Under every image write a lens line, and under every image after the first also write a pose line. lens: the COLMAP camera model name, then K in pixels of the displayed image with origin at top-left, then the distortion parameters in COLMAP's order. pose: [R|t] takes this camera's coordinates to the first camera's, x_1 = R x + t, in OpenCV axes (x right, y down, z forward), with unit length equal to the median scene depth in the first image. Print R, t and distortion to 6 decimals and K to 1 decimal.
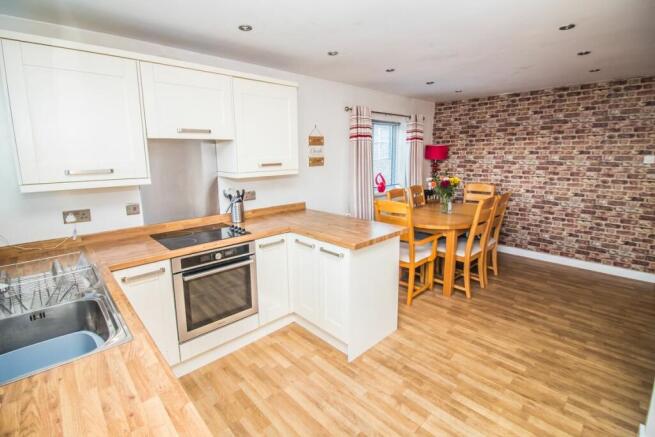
lens RADIAL K [[304.9, 0, 325.2], [0, 304.9, 205.8], [0, 0, 1]] dist [0.000883, 0.000116]
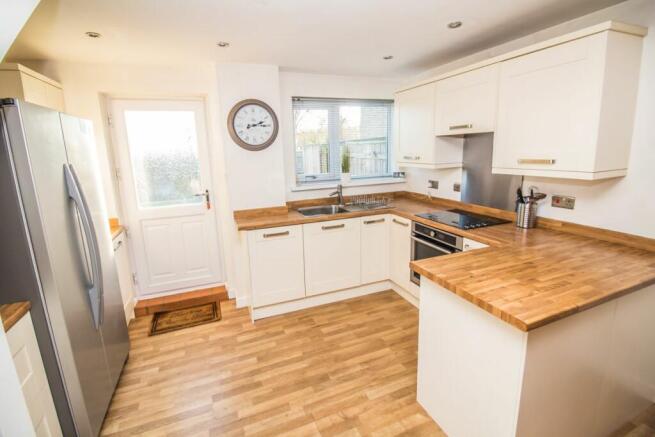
lens RADIAL K [[304.9, 0, 325.2], [0, 304.9, 205.8], [0, 0, 1]] dist [0.000883, 0.000116]
pose [[-0.361729, 0.198471, -0.910913, 0.941876], [-0.122917, 0.958394, 0.257627, -0.213533], [0.924145, 0.205158, -0.322283, 1.045045]]
